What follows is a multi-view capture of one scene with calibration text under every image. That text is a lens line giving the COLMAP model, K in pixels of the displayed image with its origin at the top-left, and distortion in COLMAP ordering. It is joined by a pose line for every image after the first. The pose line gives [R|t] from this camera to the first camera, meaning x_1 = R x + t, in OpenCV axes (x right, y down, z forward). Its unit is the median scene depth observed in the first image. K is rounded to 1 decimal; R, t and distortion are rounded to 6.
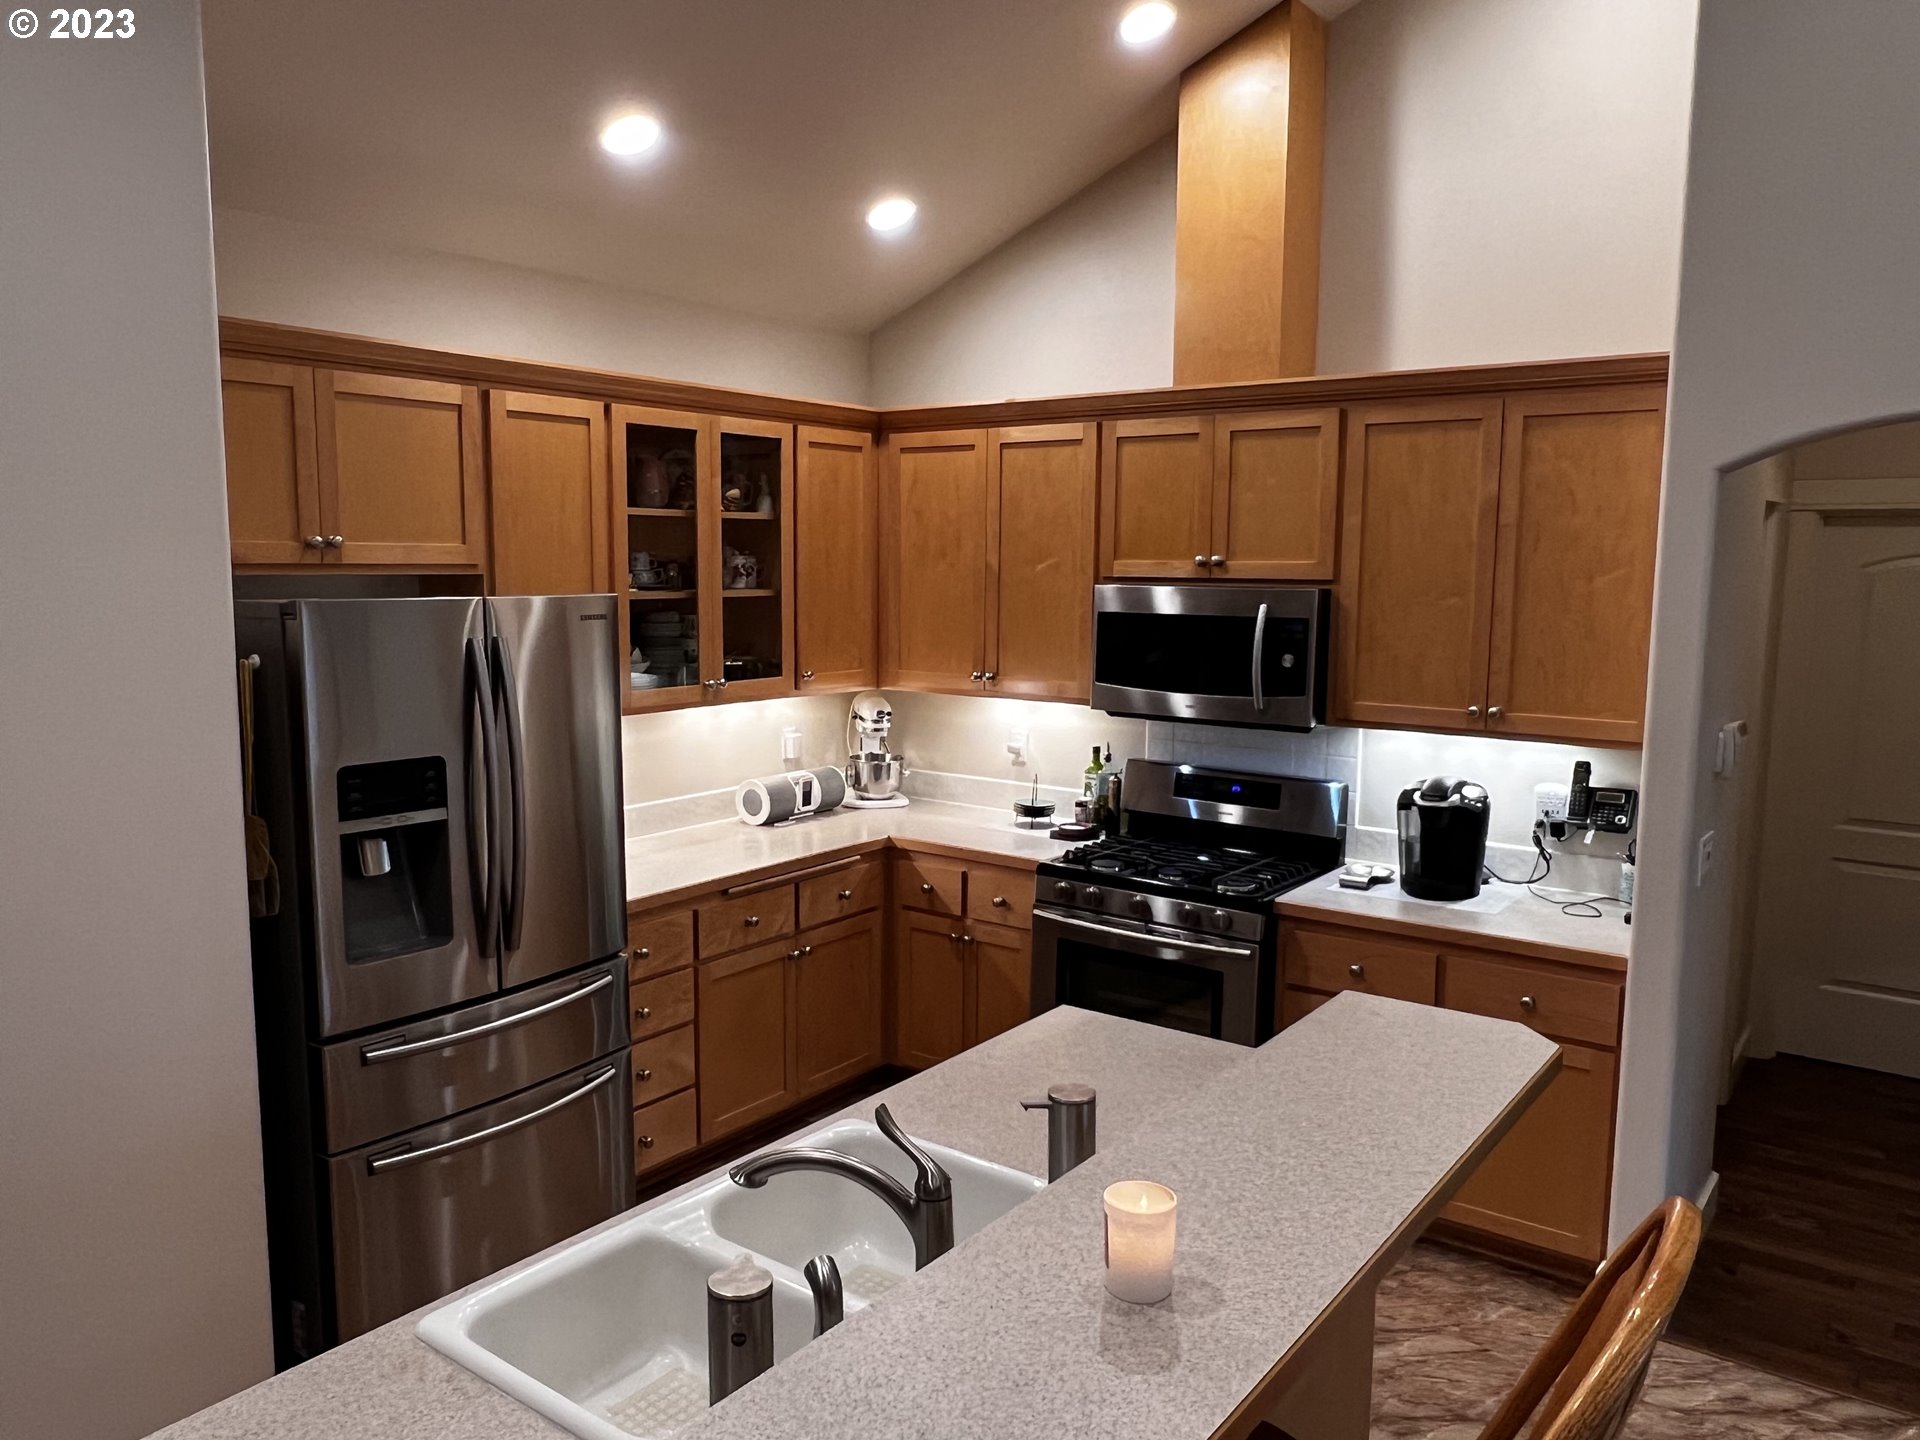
lens RADIAL K [[1397.3, 0, 945.0], [0, 1397.3, 726.6], [0, 0, 1]] dist [0.000869, -0.005218]
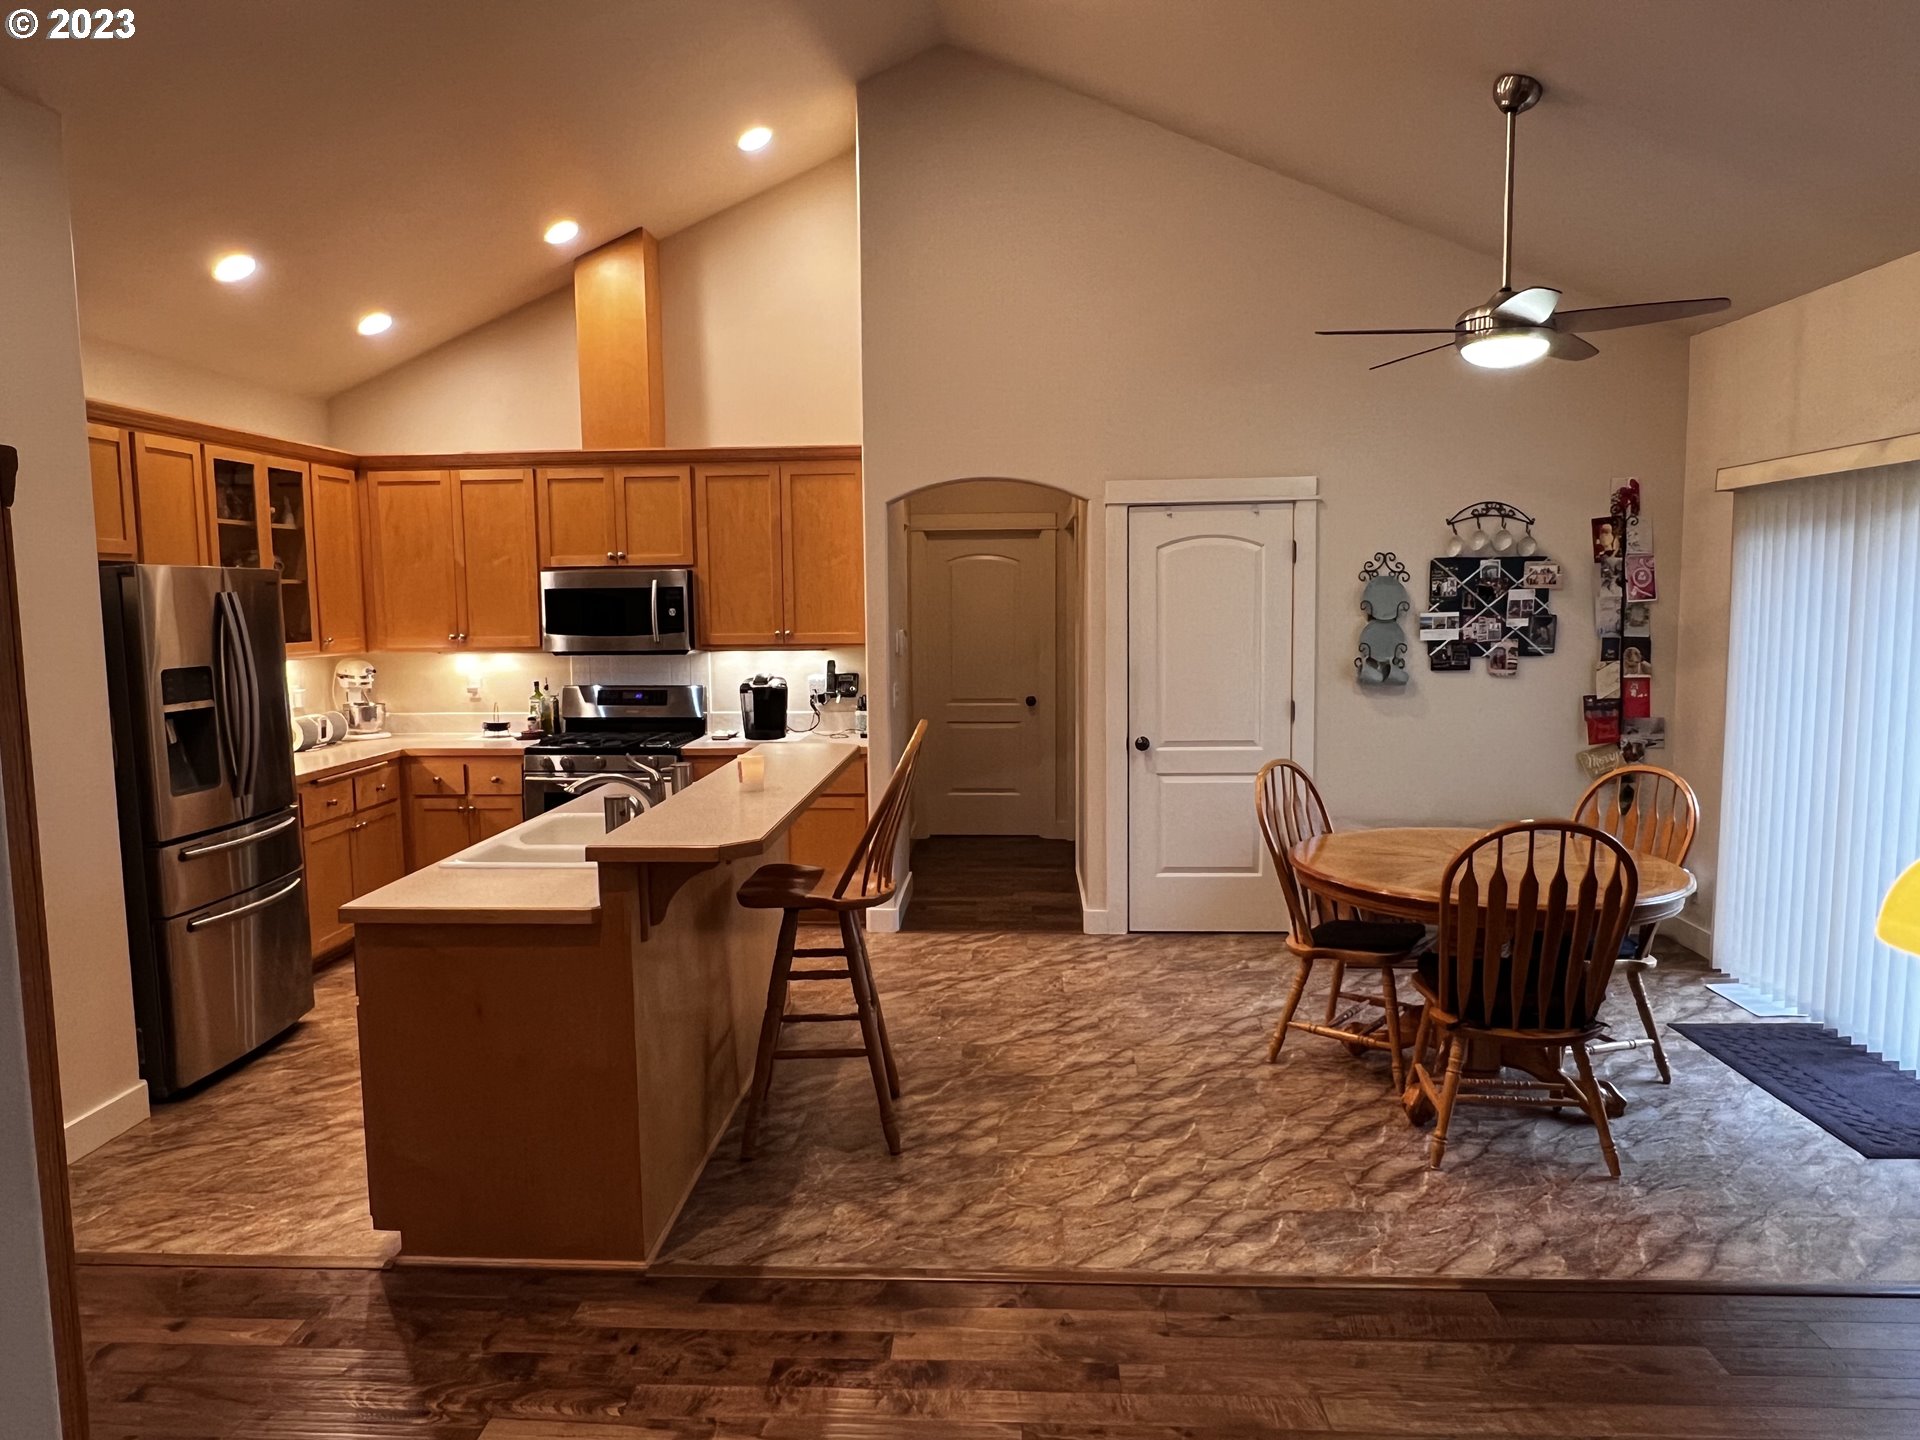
lens RADIAL K [[1268.7, 0, 952.0], [0, 1268.7, 721.3], [0, 0, 1]] dist [0.003152, -0.003703]
pose [[0.832761, -0.074502, 0.548596, -0.318185], [0.086222, 0.996266, 0.004413, 0.104388], [-0.546877, 0.043627, 0.836076, -0.462216]]
